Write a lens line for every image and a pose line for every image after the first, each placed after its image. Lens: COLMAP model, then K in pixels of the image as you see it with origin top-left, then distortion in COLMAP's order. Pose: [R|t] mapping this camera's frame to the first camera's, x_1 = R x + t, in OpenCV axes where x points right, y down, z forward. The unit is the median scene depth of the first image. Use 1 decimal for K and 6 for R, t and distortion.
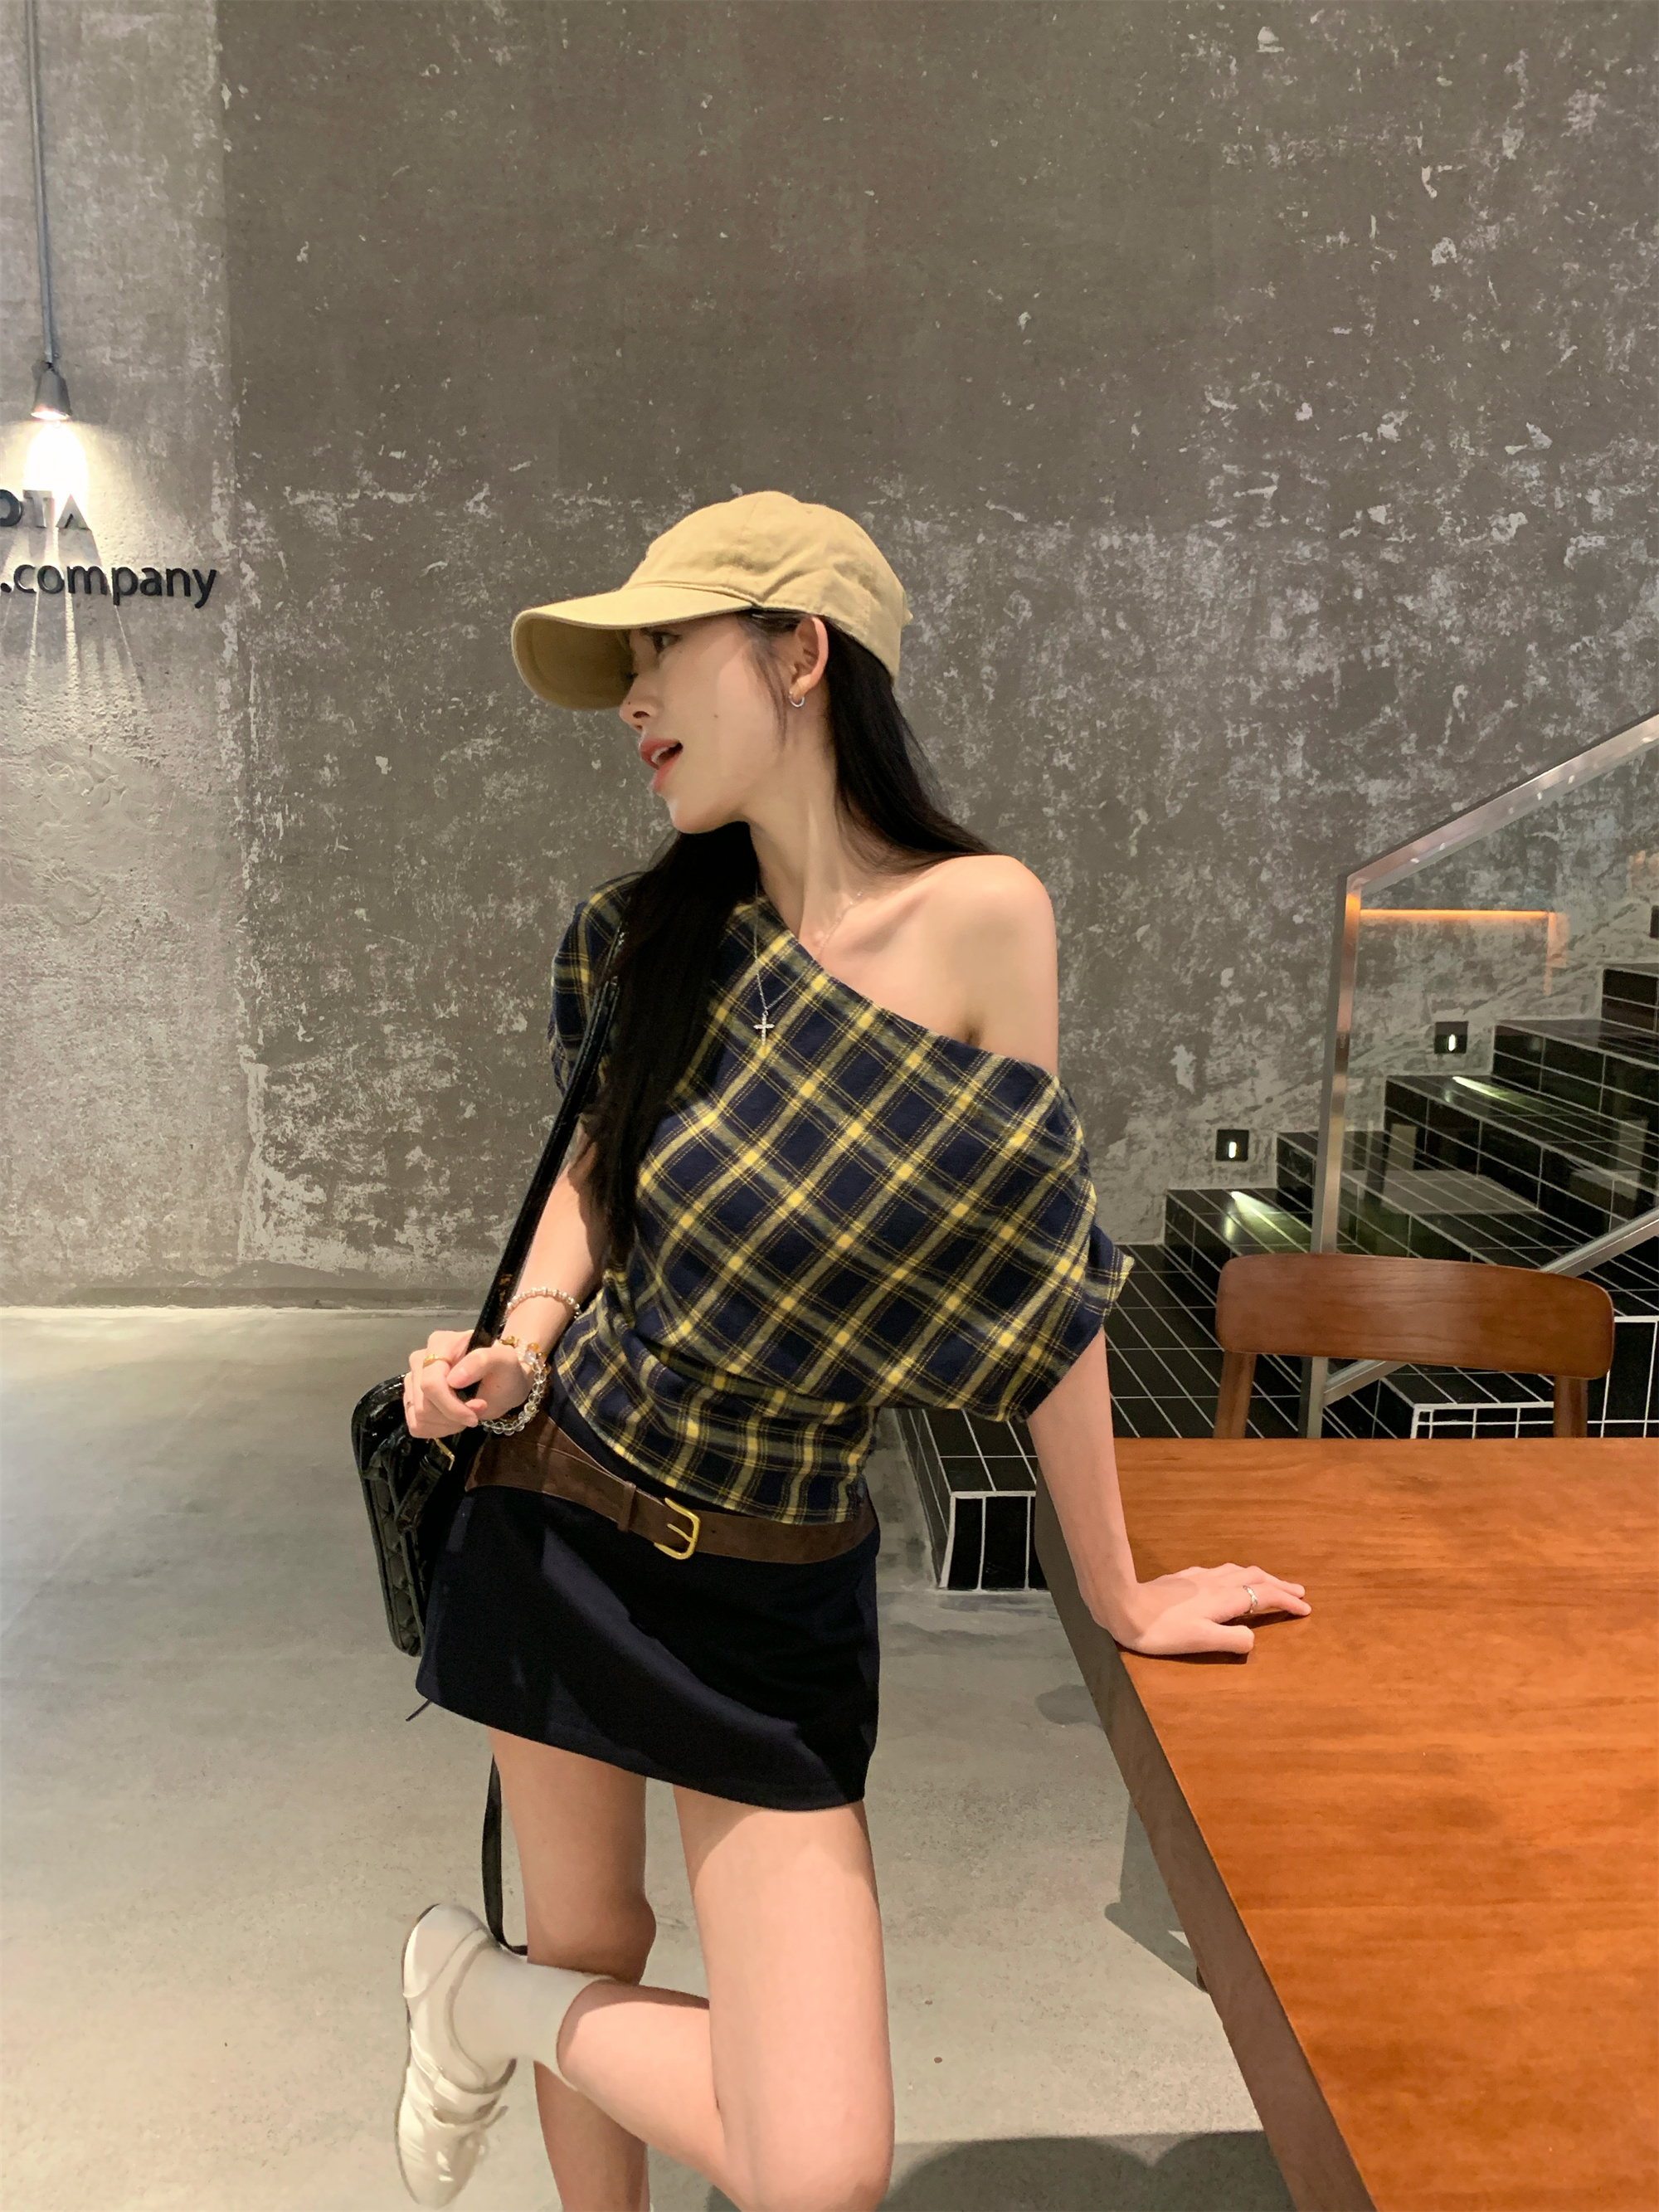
lens RADIAL K [[1682.1, 0, 796.7], [0, 1682.1, 1079.0], [0, 0, 1]] dist [0.004198, -0.008699]
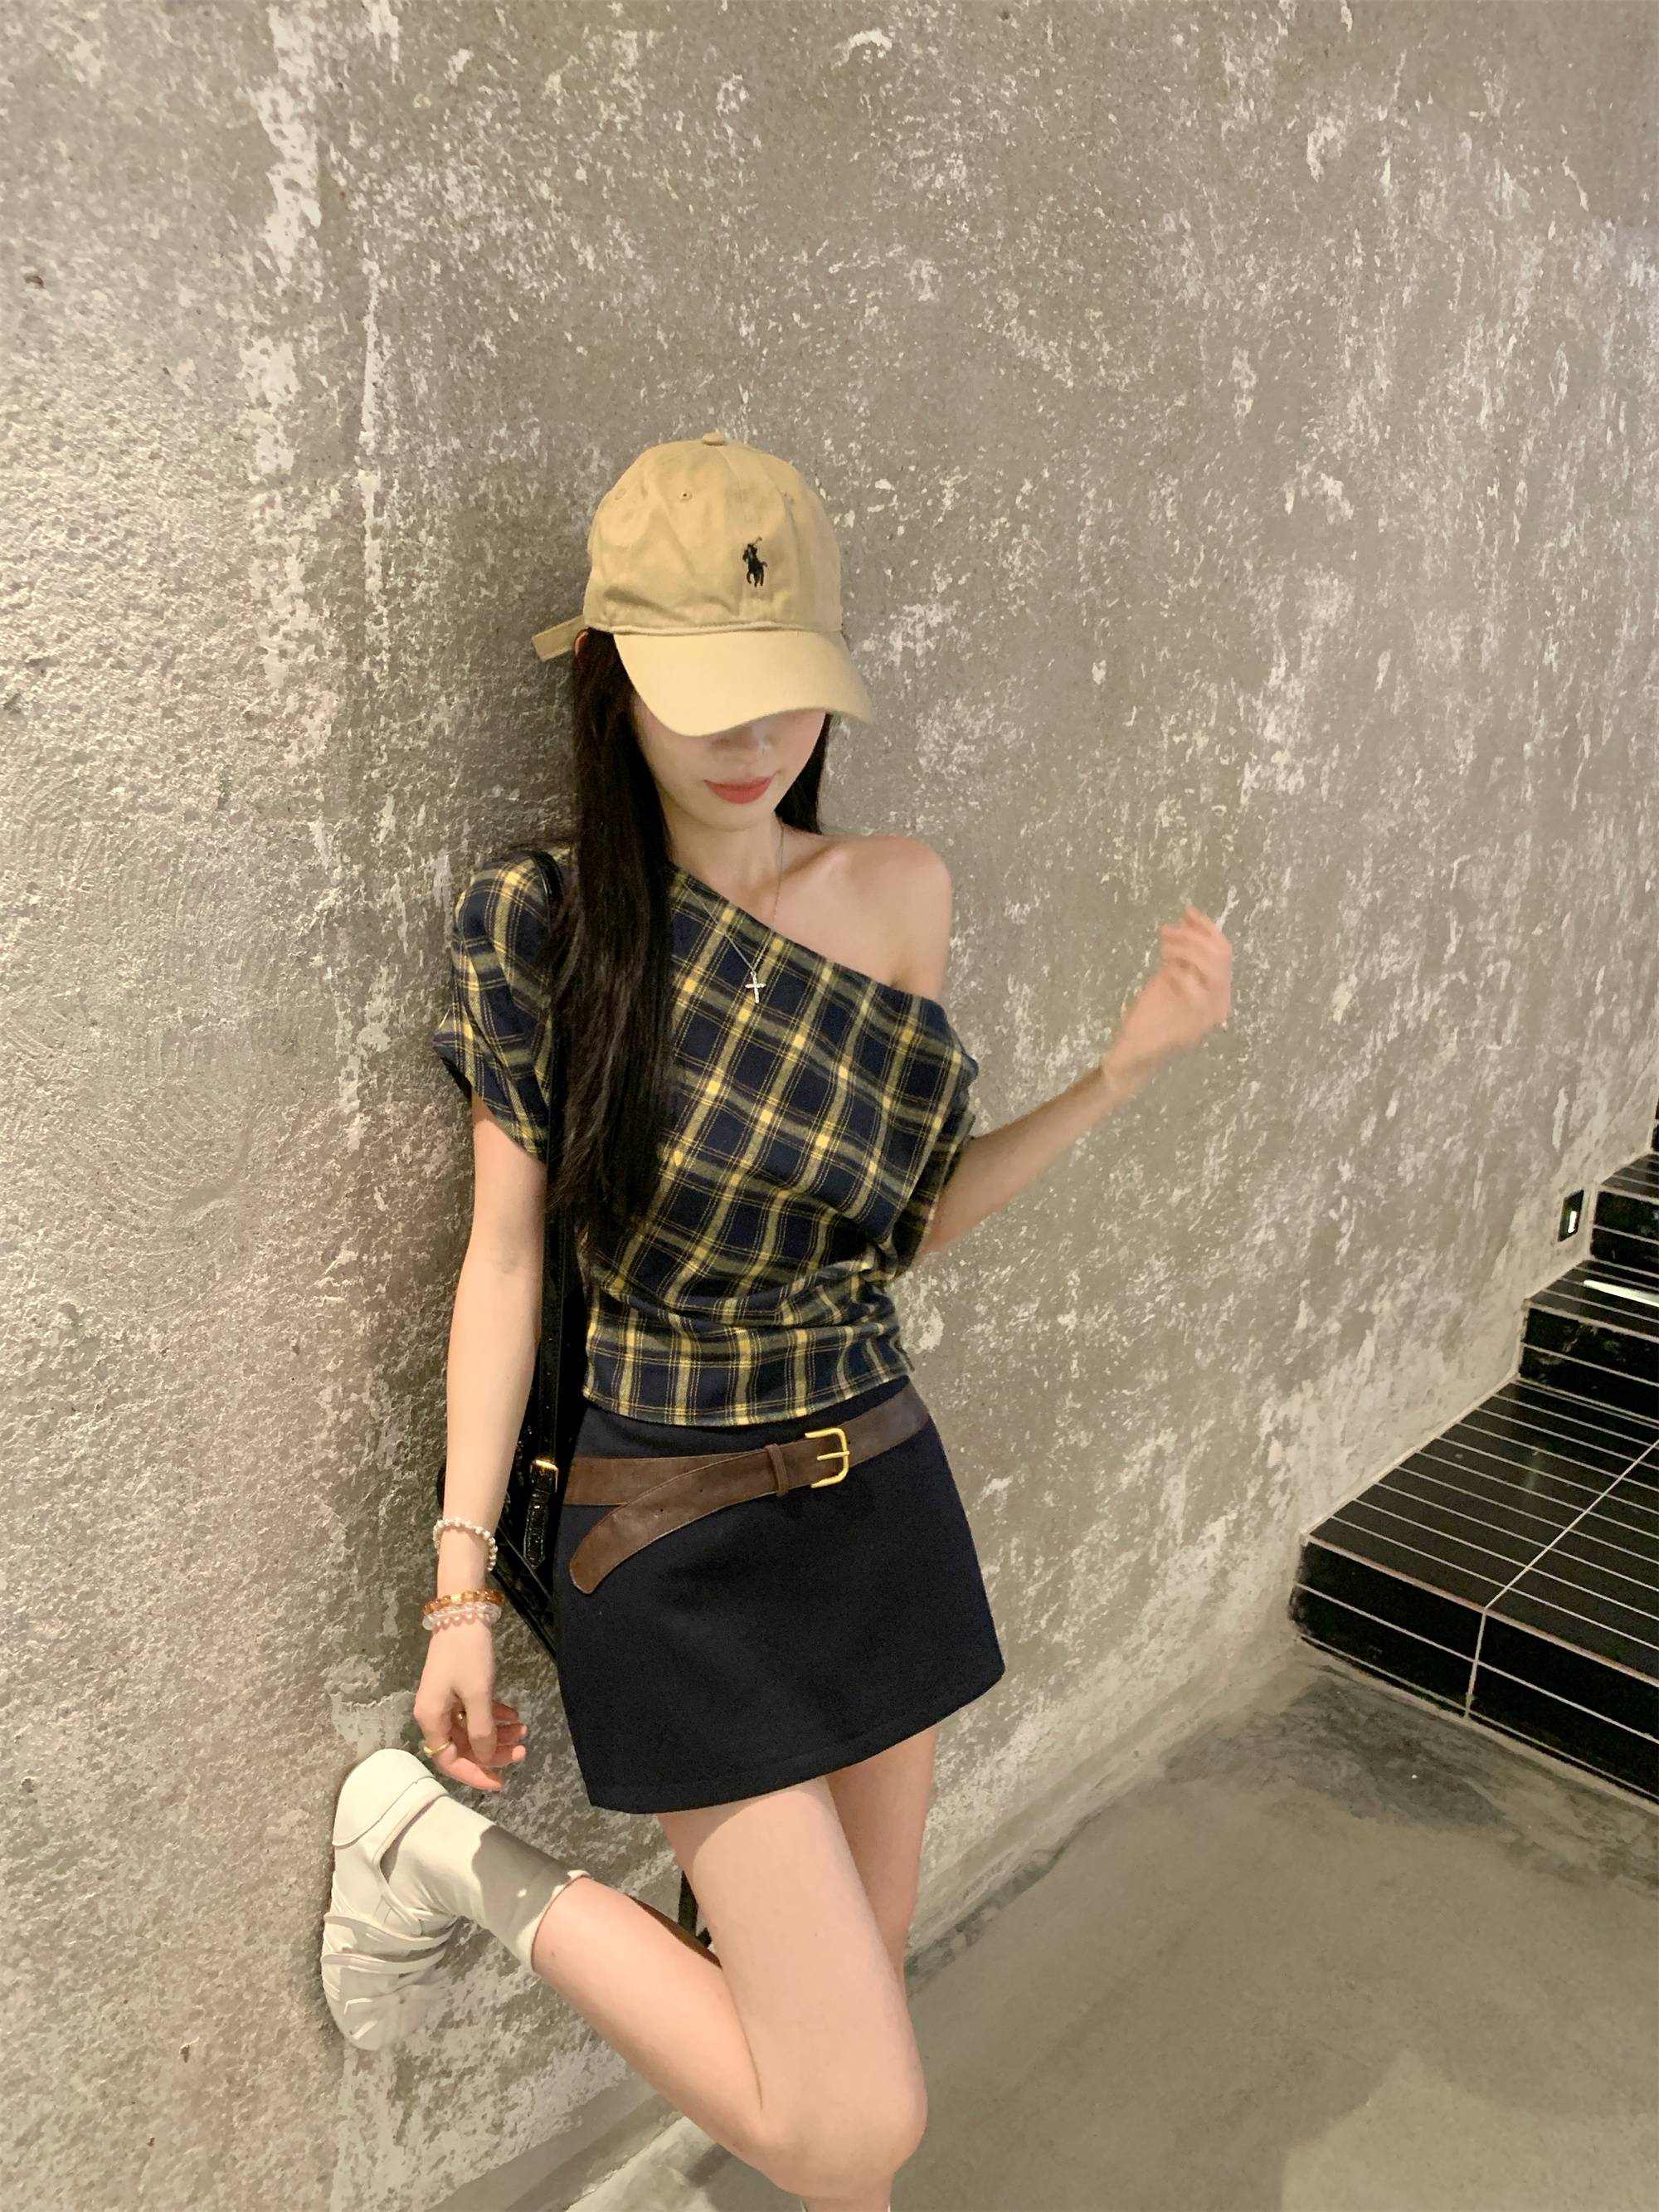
lens RADIAL K [[1682.1, 0, 821.8], [0, 1682.1, 1102.0], [0, 0, 1]] dist [0.004198, -0.008699]
pose [[0.741531, -0.173871, 0.647997, -0.448471], [0.094148, 0.983246, 0.156088, -0.156803], [-0.664279, -0.054736, 0.745478, 0.744869]]
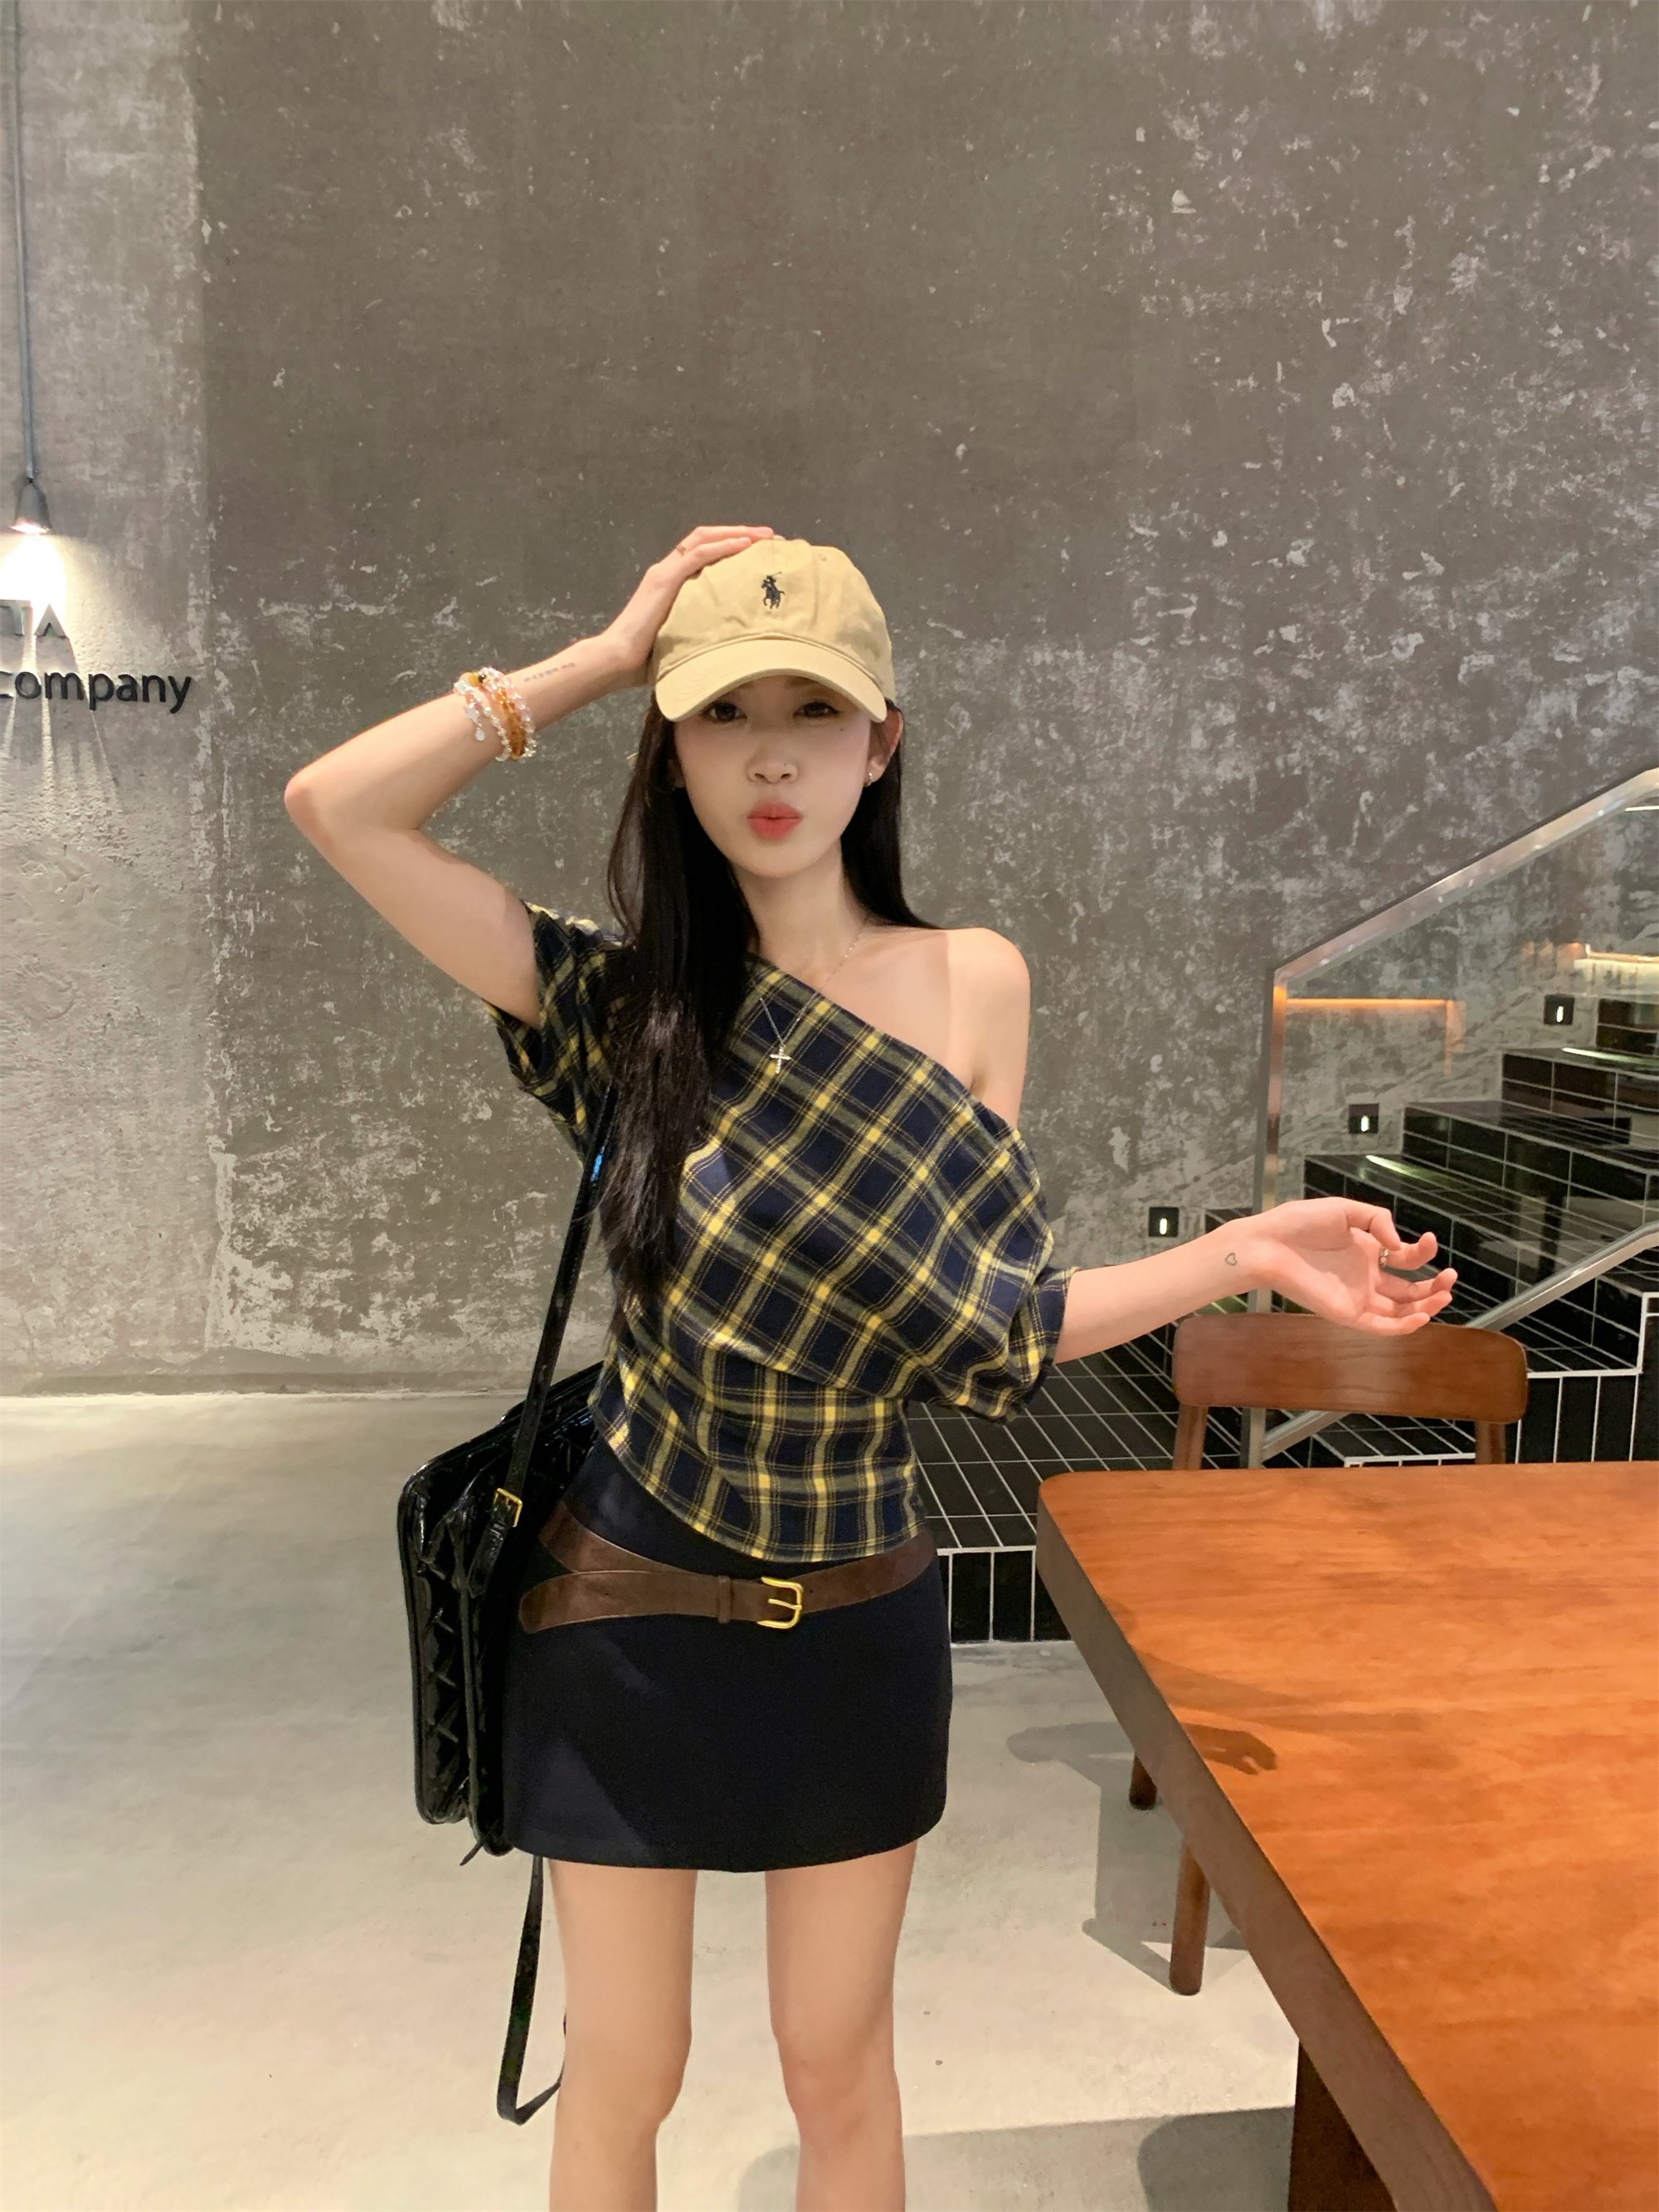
lens RADIAL K [[1682.1, 0, 810.8], [0, 1682.1, 1103.9], [0, 0, 1]] dist [0.004198, -0.008699]
pose [[0.998144, -0.007224, 0.060470, -0.027512], [0.009459, 0.999279, -0.036763, 0.001918], [-0.060160, 0.037267, 0.997493, -0.045877]]
